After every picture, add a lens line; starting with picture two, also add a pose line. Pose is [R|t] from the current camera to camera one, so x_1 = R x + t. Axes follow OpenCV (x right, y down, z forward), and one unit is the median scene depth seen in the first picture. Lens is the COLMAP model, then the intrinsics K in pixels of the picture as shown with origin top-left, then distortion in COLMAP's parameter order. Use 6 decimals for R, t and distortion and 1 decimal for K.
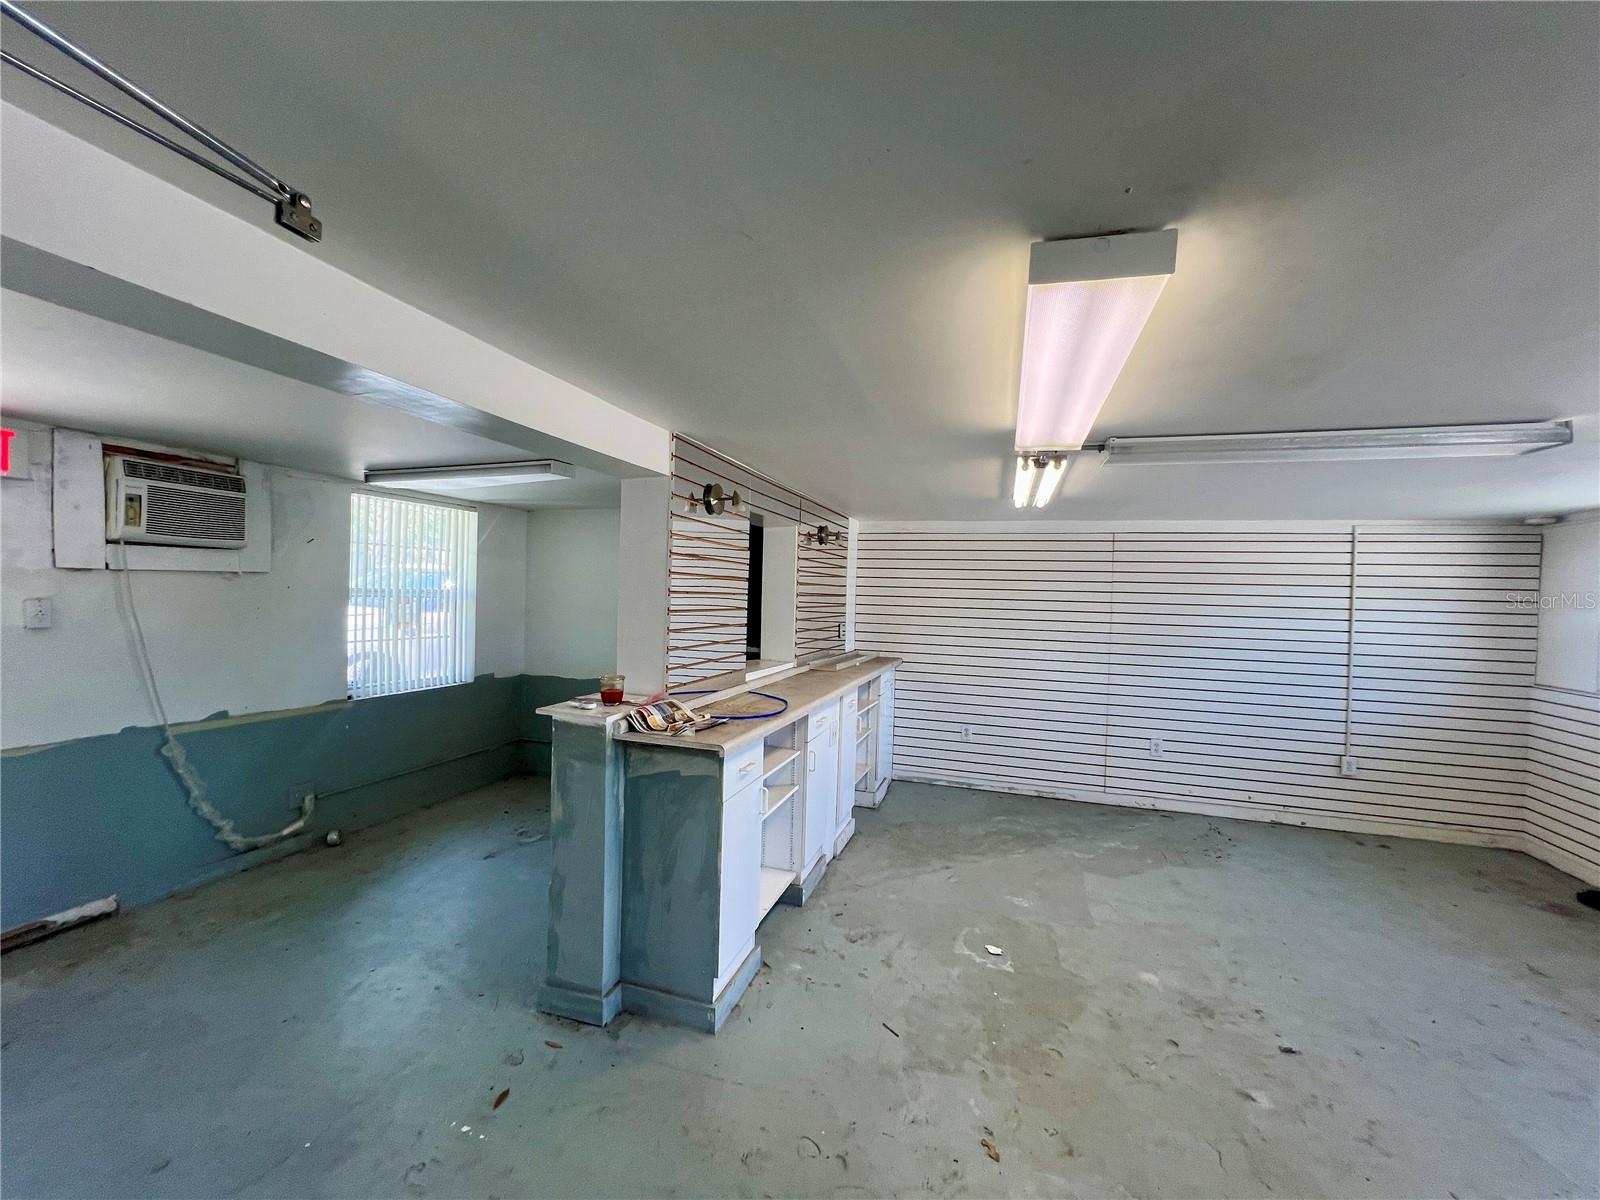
lens RADIAL K [[644.0, 0, 800.0], [0, 644.0, 600.0], [0, 0, 1]] dist [-0.001984, 0.000141]
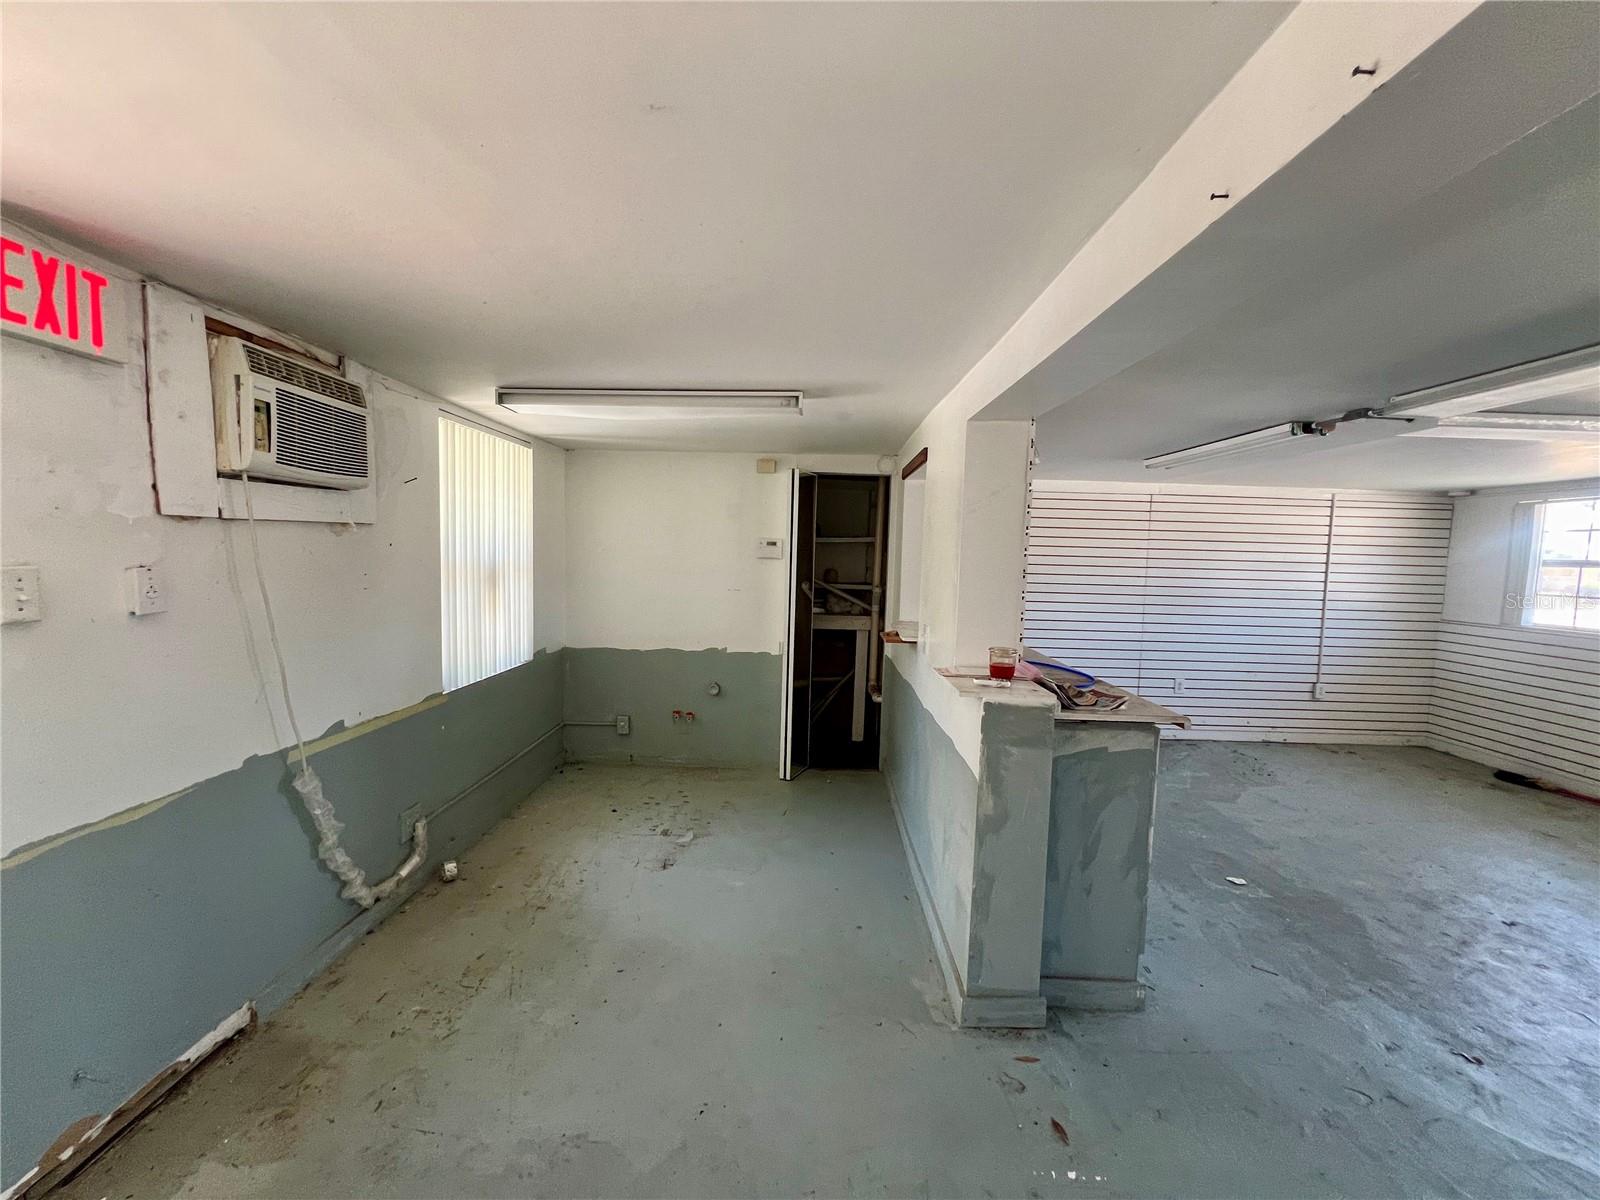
lens RADIAL K [[644.0, 0, 800.0], [0, 644.0, 600.0], [0, 0, 1]] dist [-0.001984, 0.000141]
pose [[0.955030, -0.024124, 0.295525, -0.632693], [0.002532, 0.997312, 0.073230, -0.010645], [-0.296497, -0.069189, 0.952524, 0.190601]]
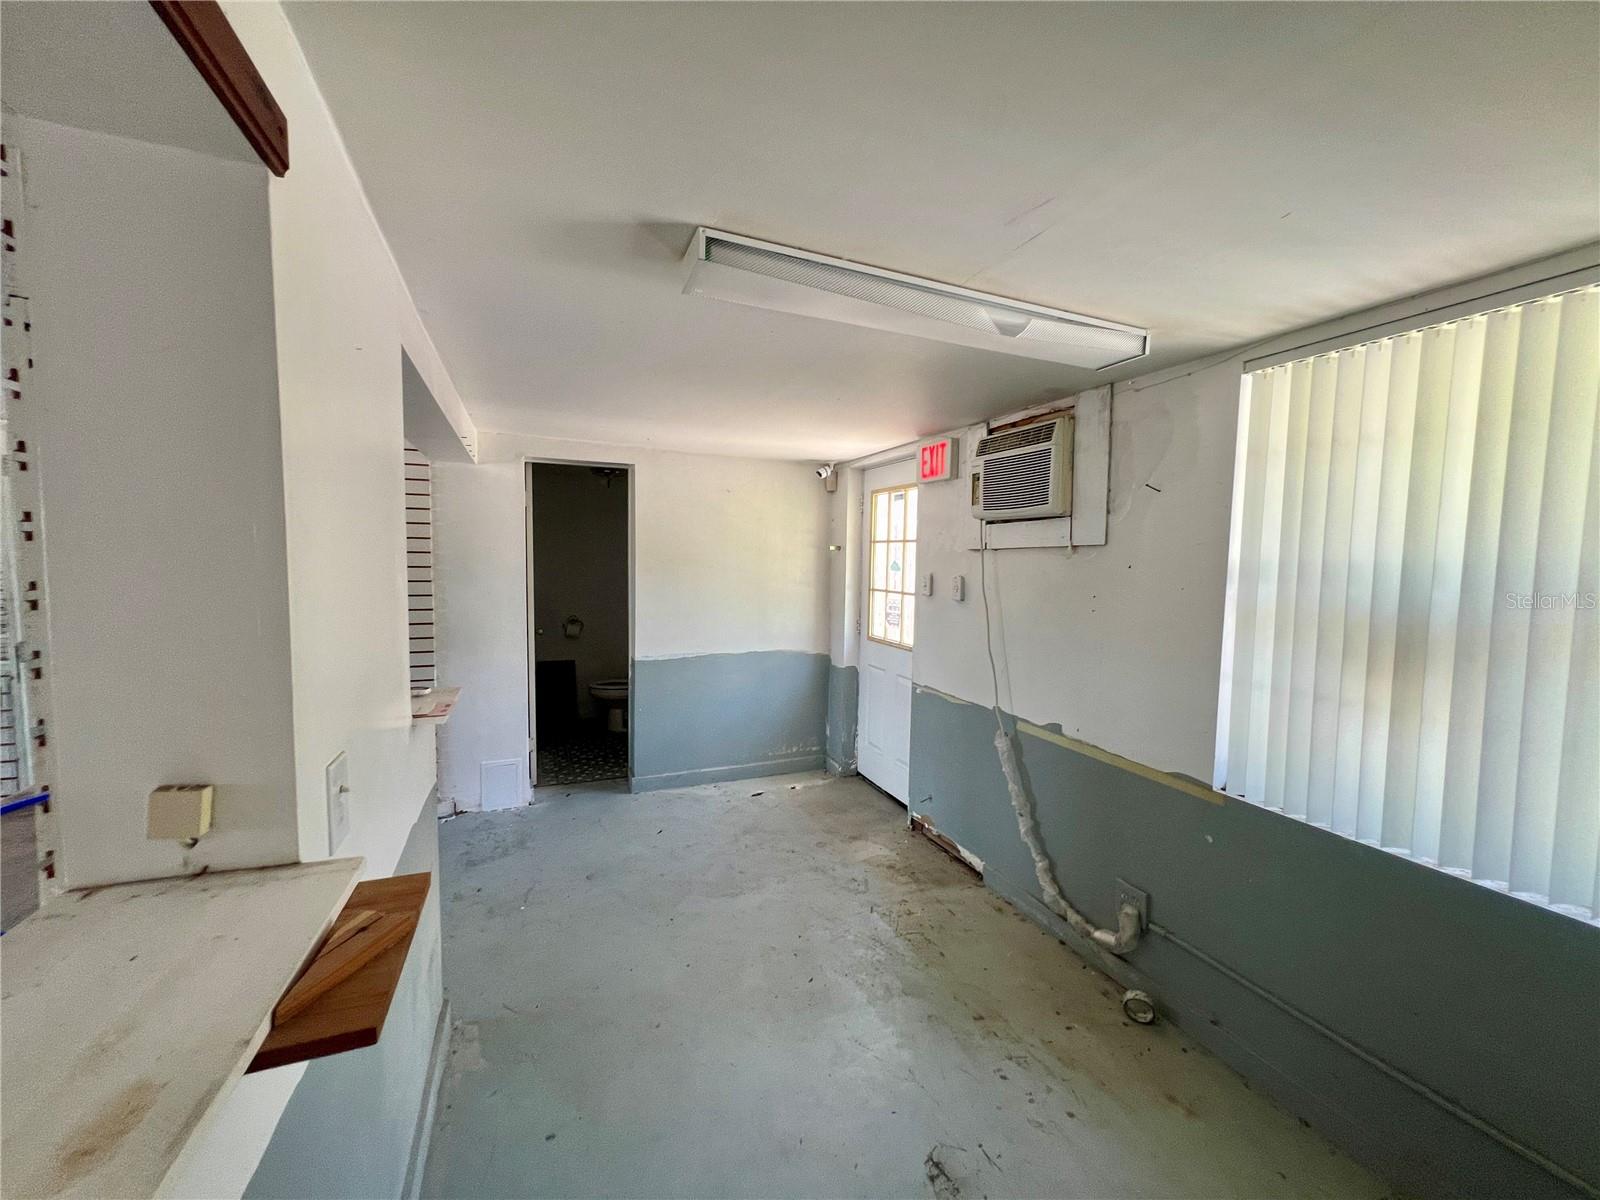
lens RADIAL K [[644.0, 0, 800.0], [0, 644.0, 600.0], [0, 0, 1]] dist [-0.001984, 0.000141]
pose [[-0.758672, 0.001449, -0.651471, -0.145821], [-0.046295, 0.997349, 0.056132, -0.008844], [0.649825, 0.072746, -0.756594, 1.409846]]
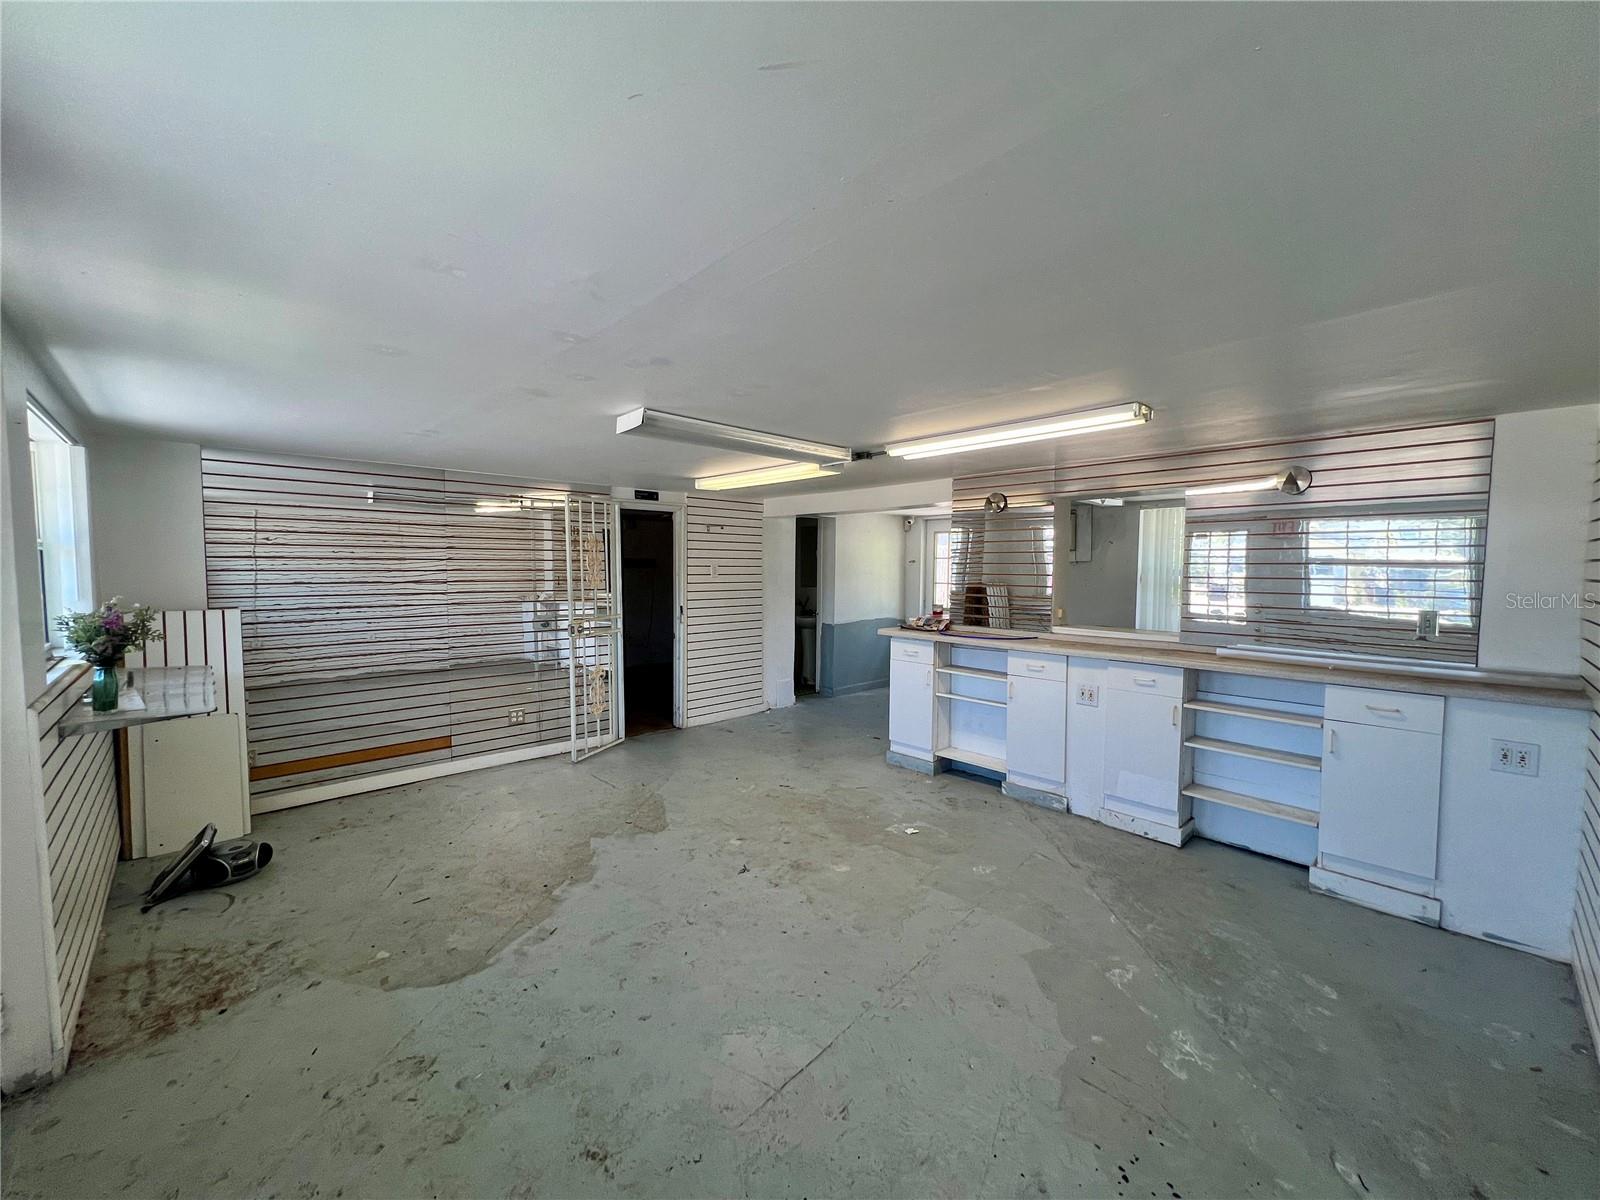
lens RADIAL K [[644.0, 0, 800.0], [0, 644.0, 600.0], [0, 0, 1]] dist [-0.001984, 0.000141]
pose [[-0.476242, 0.014858, -0.879189, 1.370162], [-0.030322, 0.998985, 0.033308, 0.035745], [0.878791, 0.042522, -0.475308, 1.240220]]
